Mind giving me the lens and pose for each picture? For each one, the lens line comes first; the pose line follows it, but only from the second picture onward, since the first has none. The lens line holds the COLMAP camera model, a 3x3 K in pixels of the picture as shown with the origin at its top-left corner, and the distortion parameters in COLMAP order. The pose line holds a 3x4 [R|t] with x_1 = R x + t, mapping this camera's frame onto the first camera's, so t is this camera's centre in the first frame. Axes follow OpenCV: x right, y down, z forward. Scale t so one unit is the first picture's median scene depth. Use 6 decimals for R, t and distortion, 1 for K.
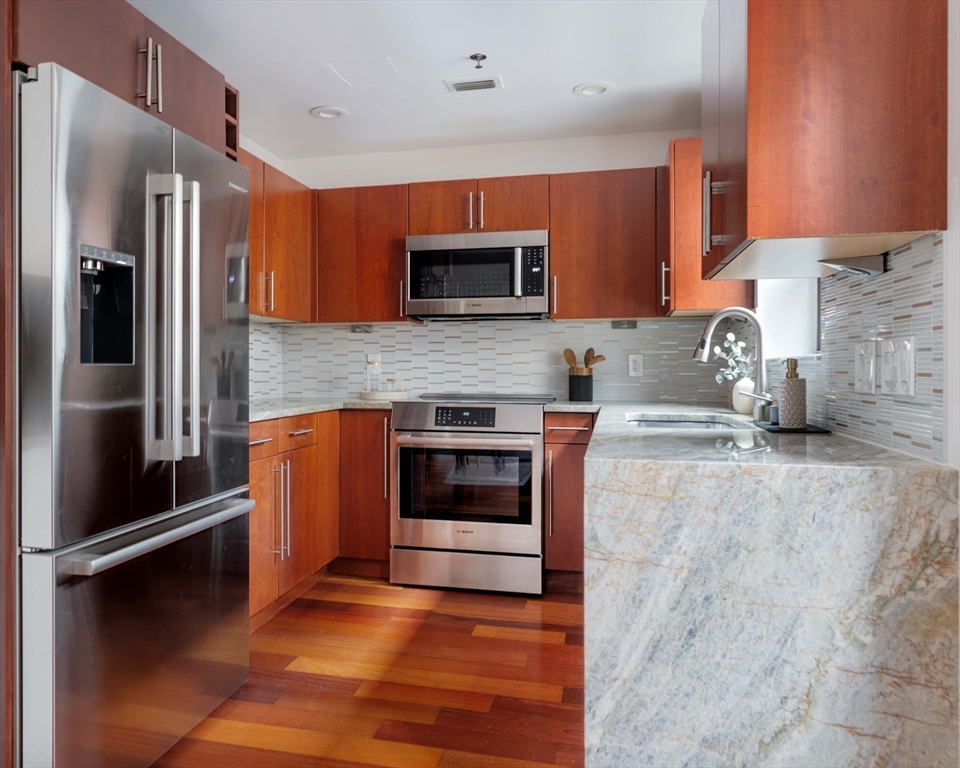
lens RADIAL K [[712.4, 0, 439.0], [0, 712.4, 370.7], [0, 0, 1]] dist [-0.003004, 0.003983]
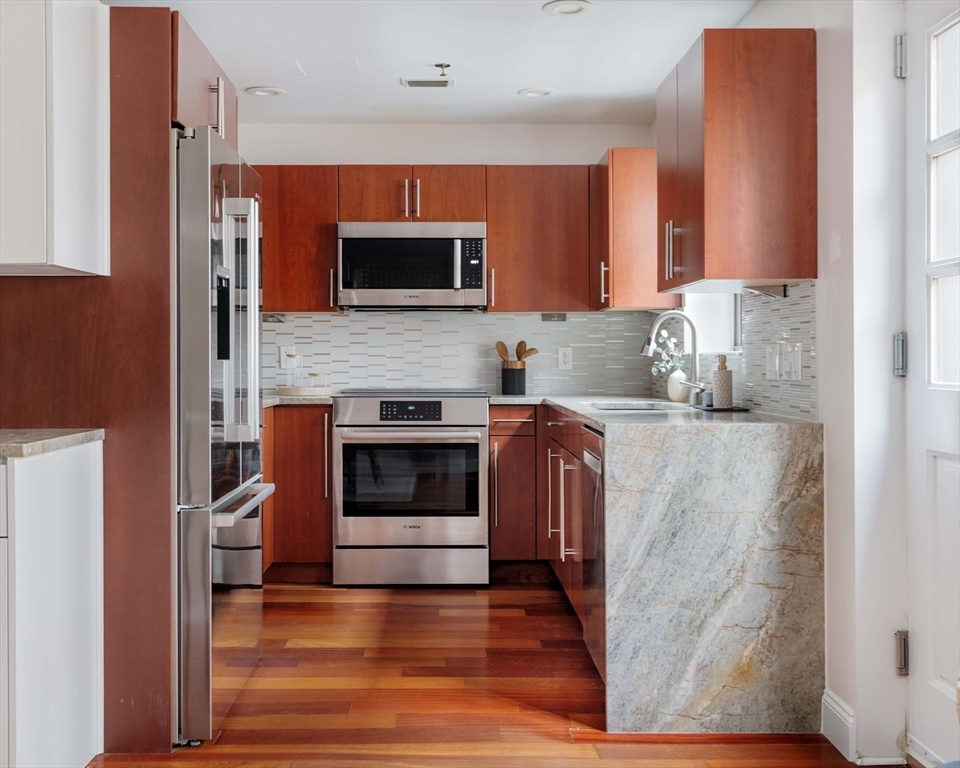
lens RADIAL K [[1046.3, 0, 477.9], [0, 1046.3, 356.4], [0, 0, 1]] dist [0.011189, 0.004079]
pose [[0.964297, -0.000453, 0.264824, -0.413552], [0.002052, 0.999981, -0.005762, -0.003835], [-0.264817, 0.006100, 0.964280, -0.680449]]
